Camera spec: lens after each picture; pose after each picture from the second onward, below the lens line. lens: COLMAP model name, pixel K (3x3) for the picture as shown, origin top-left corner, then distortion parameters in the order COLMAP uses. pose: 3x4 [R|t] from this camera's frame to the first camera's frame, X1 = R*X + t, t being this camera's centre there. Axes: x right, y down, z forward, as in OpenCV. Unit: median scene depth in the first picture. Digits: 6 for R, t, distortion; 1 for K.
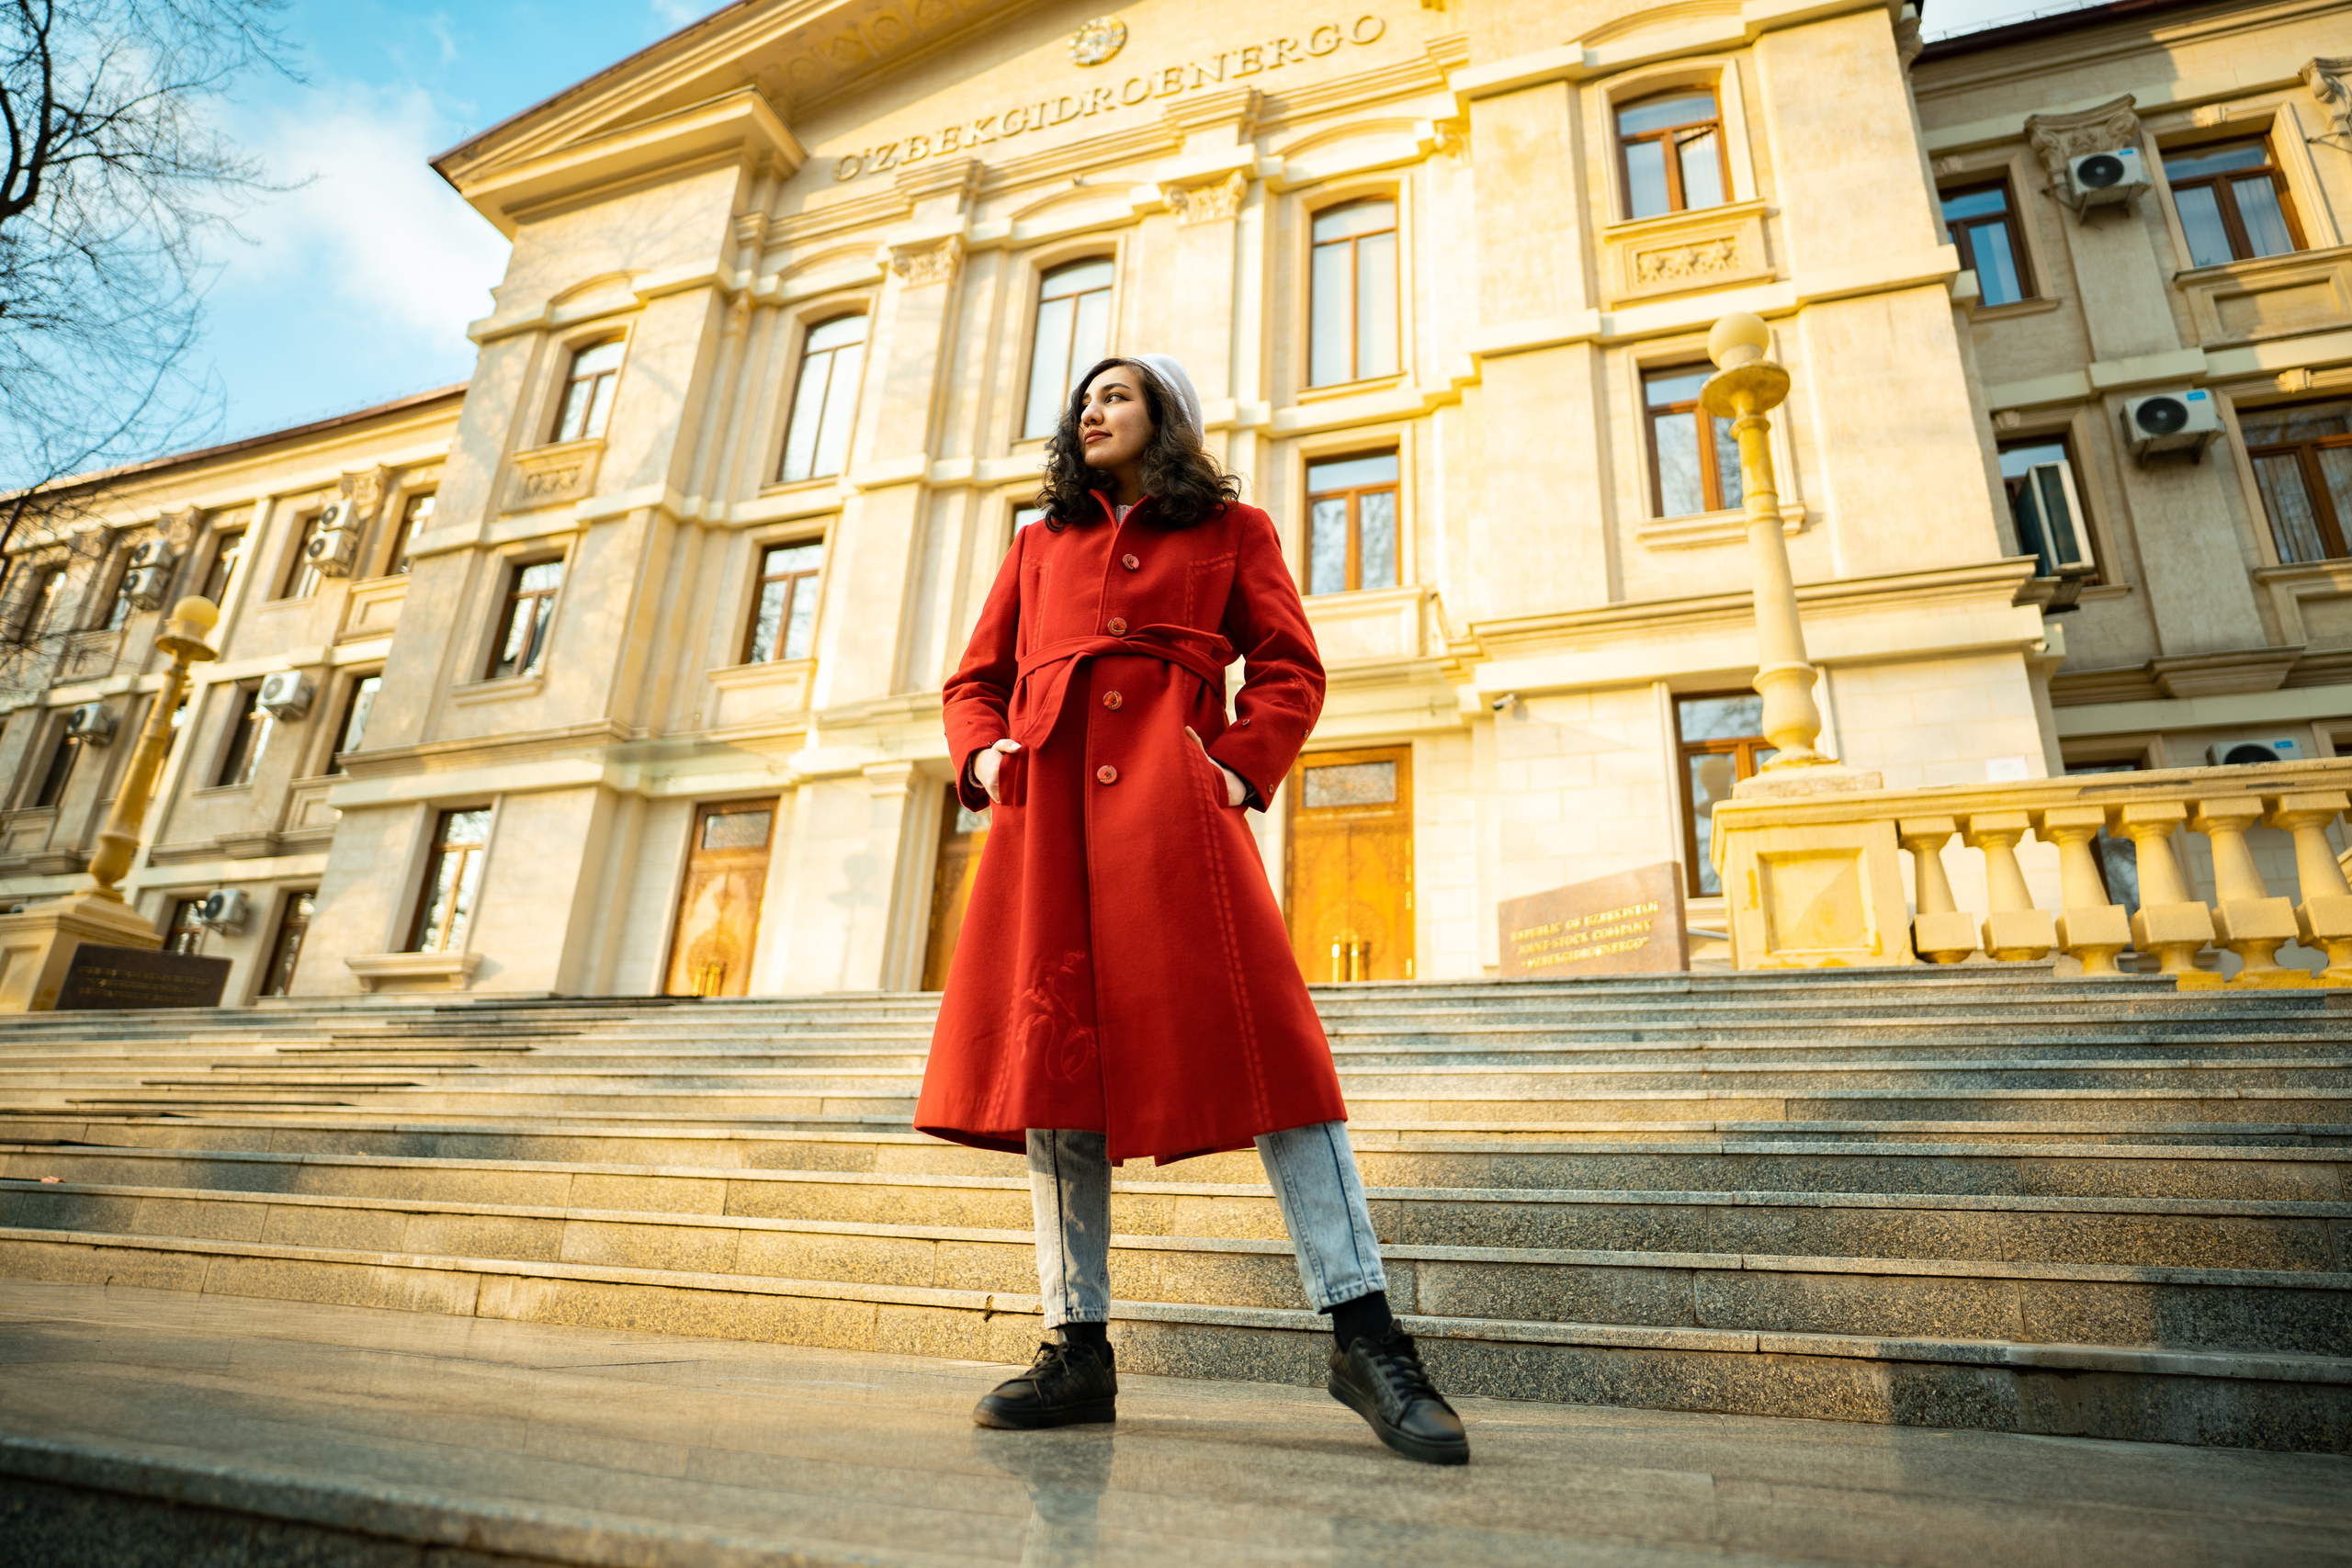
lens RADIAL K [[1327.8, 0, 1183.4], [0, 1327.8, 781.5], [0, 0, 1]] dist [-0.056008, 0.028578]
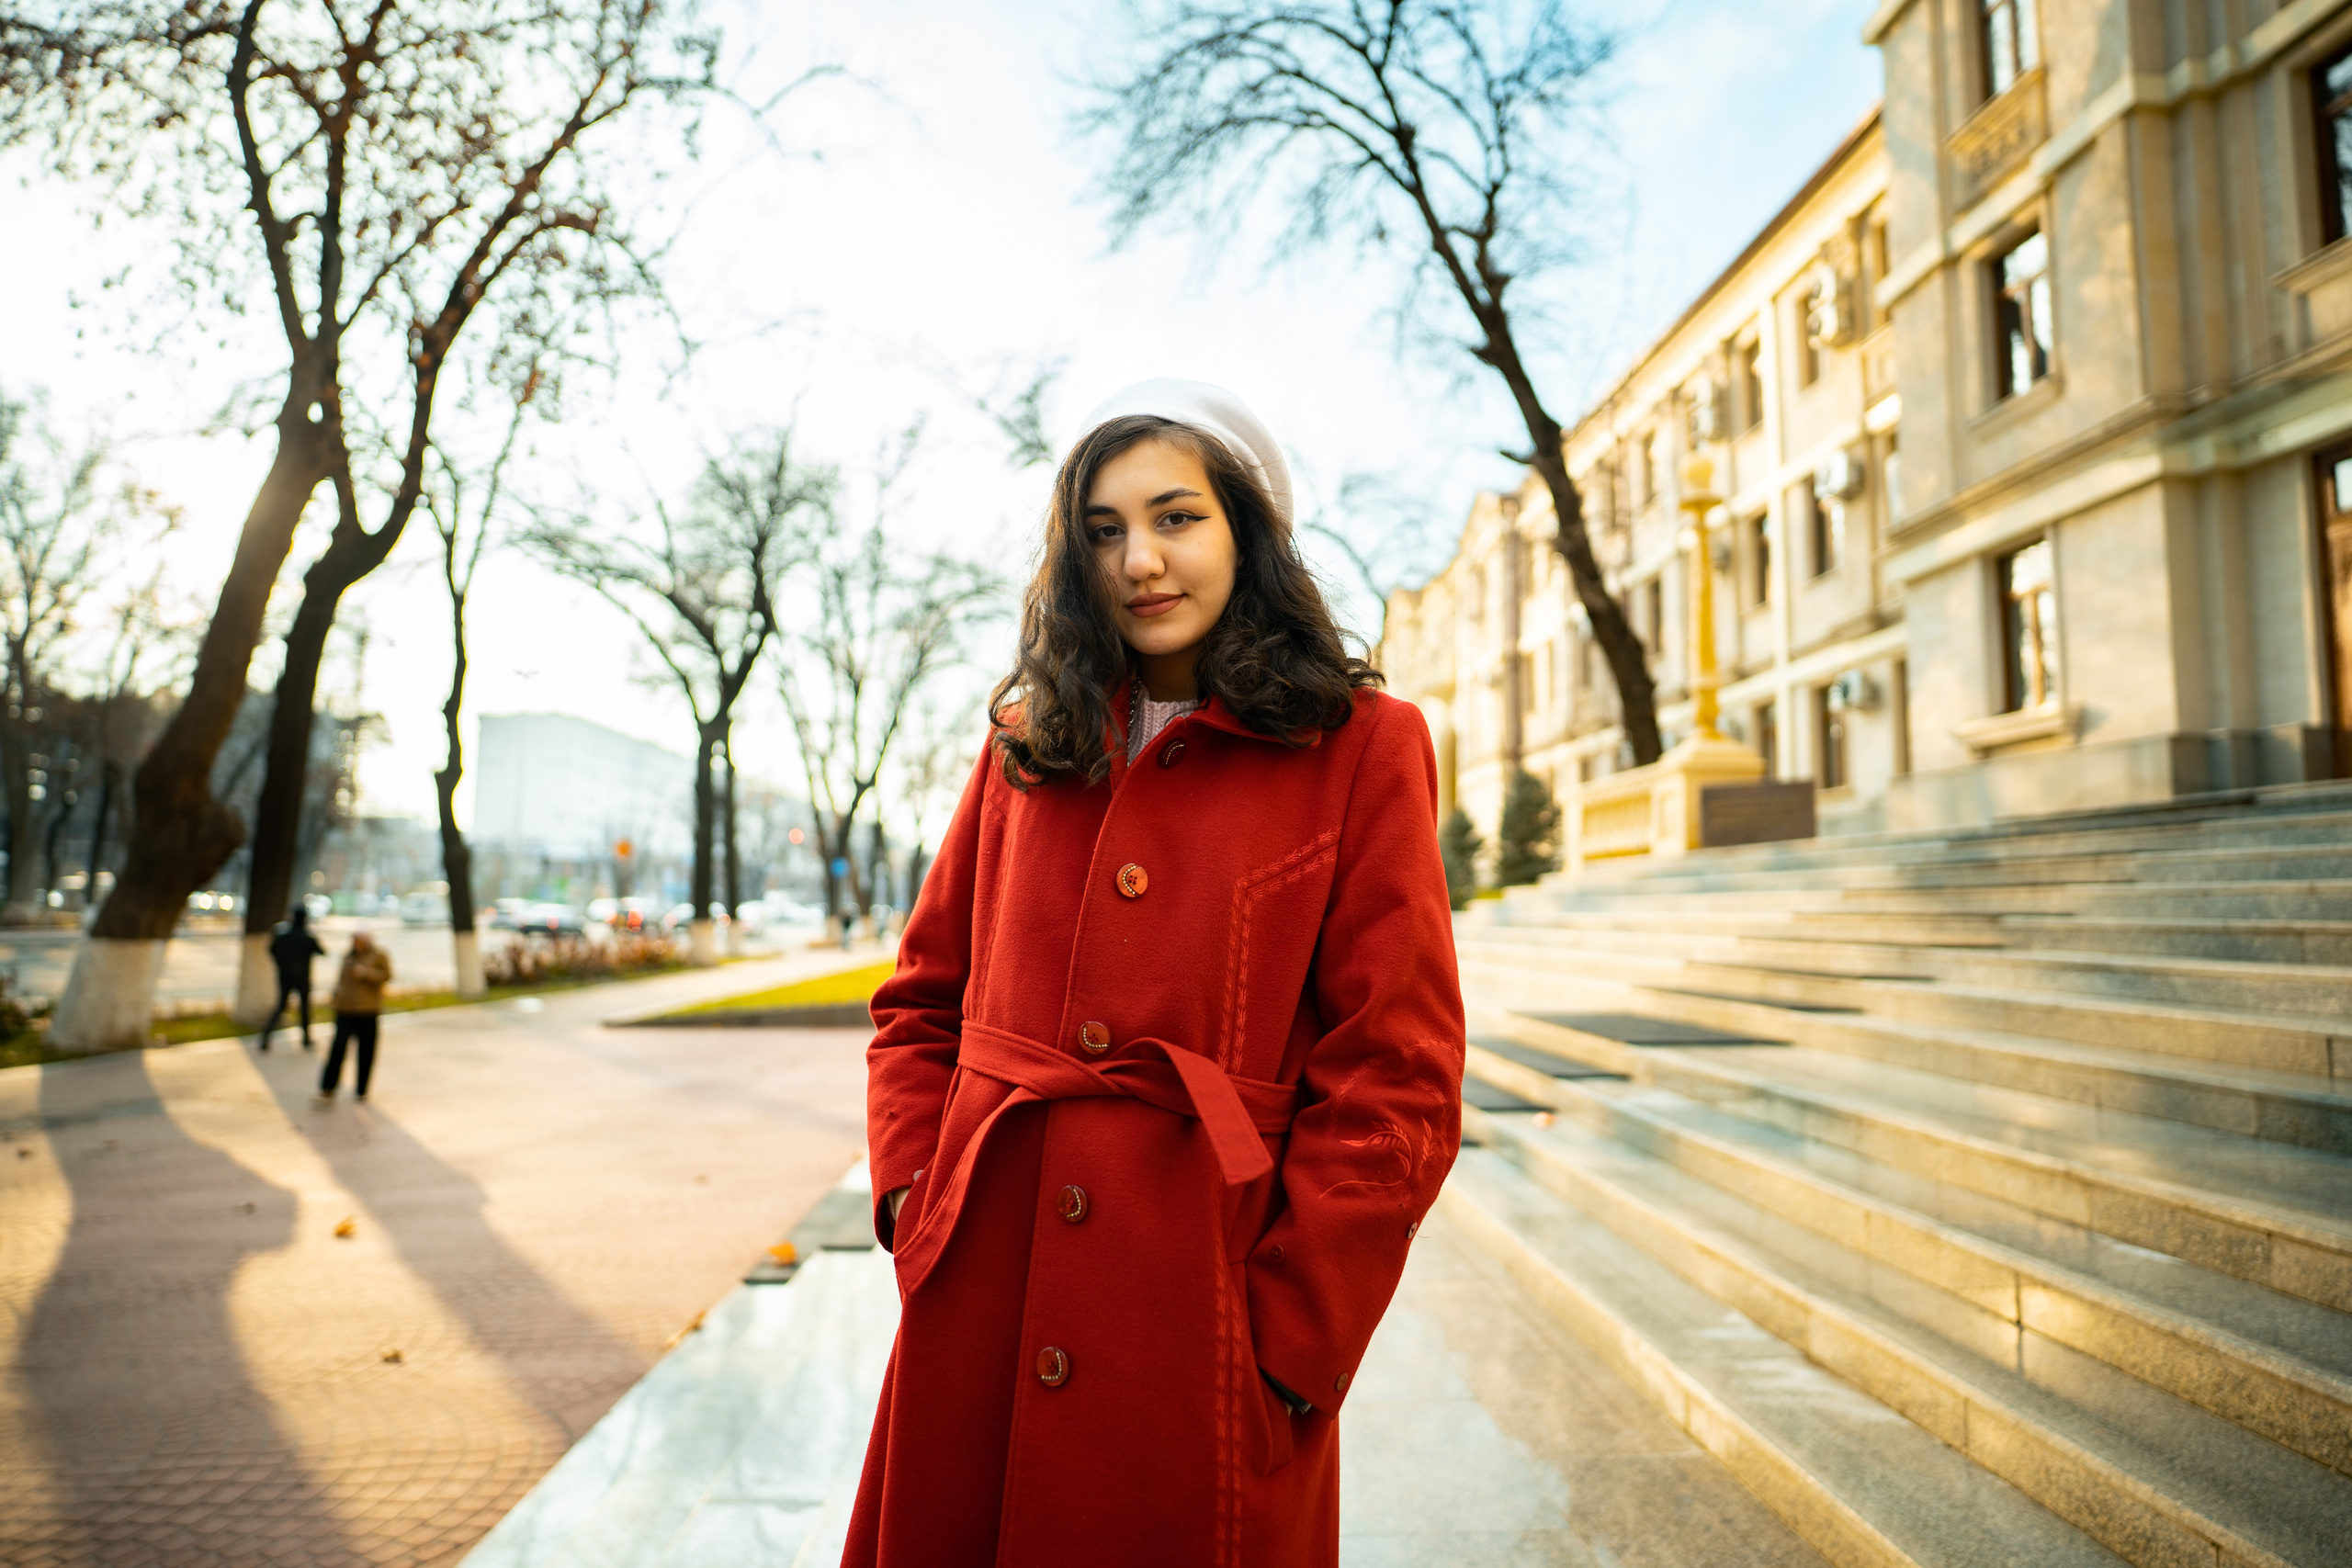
lens RADIAL K [[1327.8, 0, 1185.9], [0, 1327.8, 779.3], [0, 0, 1]] dist [-0.056008, 0.028578]
pose [[0.379441, -0.132053, -0.915744, 0.041586], [0.336307, 0.941746, 0.003548, -0.029176], [0.861929, -0.309317, 0.401747, 0.095060]]
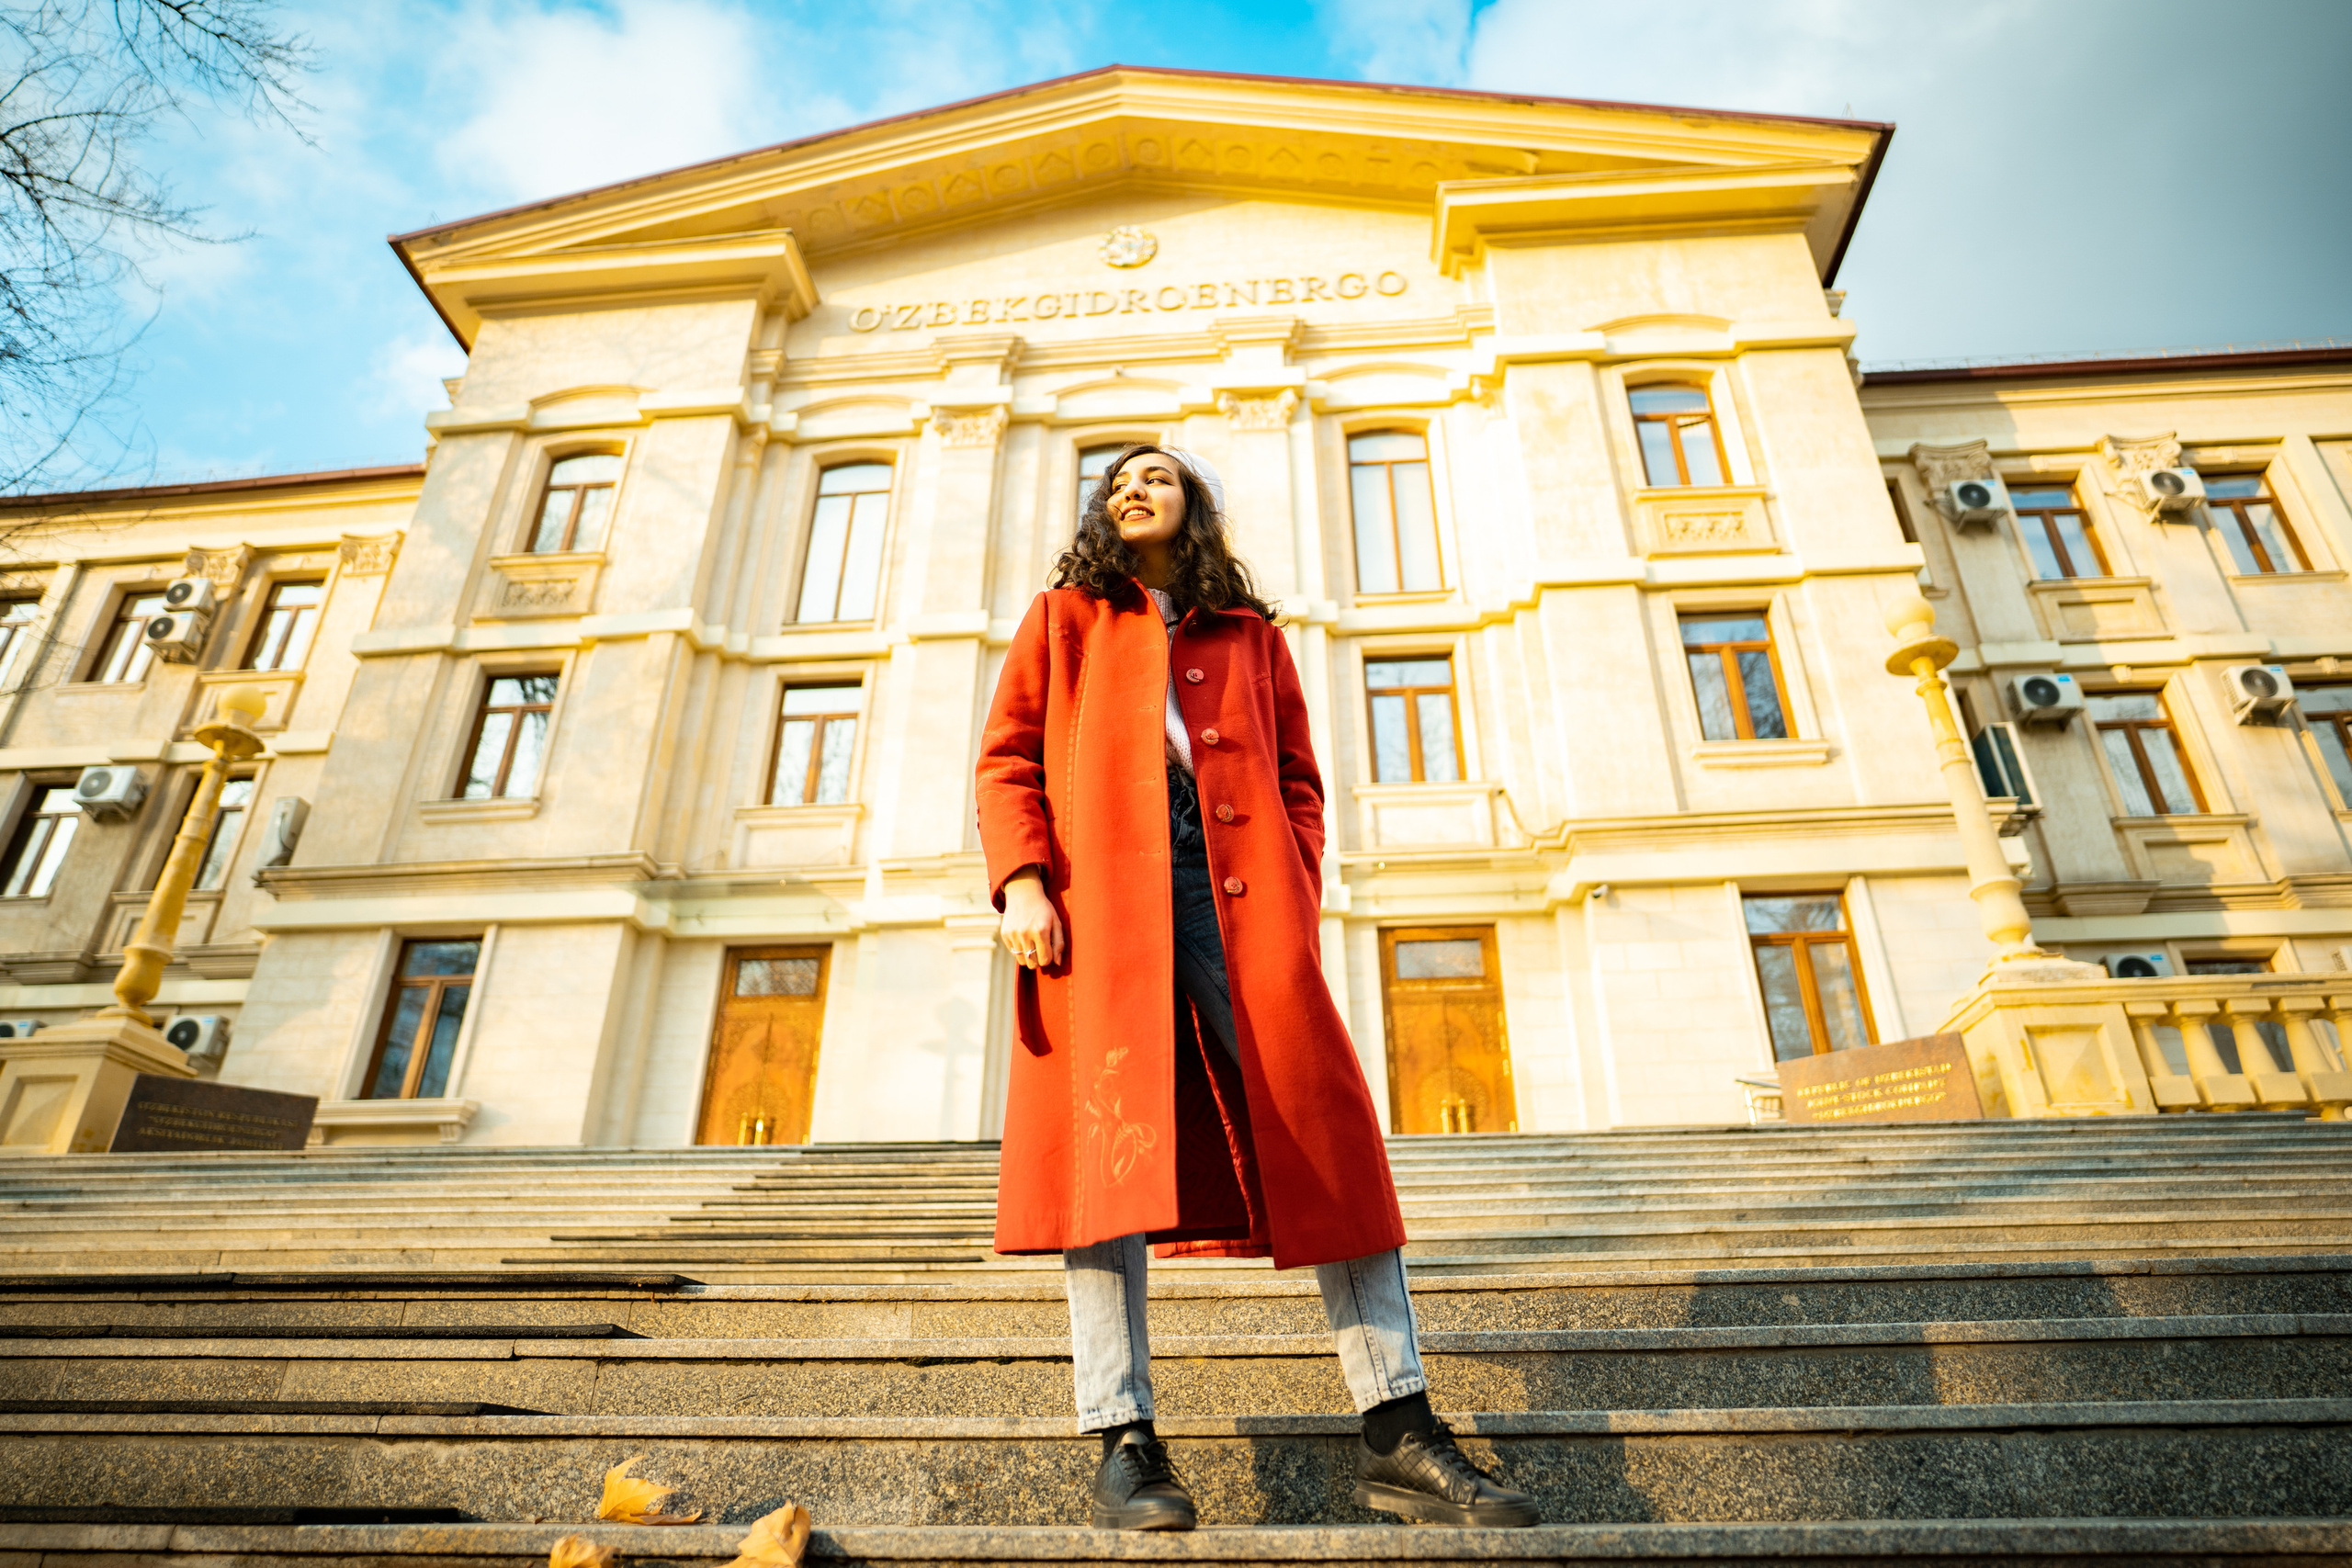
lens RADIAL K [[1327.8, 0, 1186.1], [0, 1327.8, 800.7], [0, 0, 1]] dist [-0.056008, 0.028578]
pose [[0.965769, 0.072921, 0.248941, -0.308429], [-0.045217, 0.992307, -0.115252, 0.007006], [-0.255430, 0.100050, 0.961637, -0.002496]]
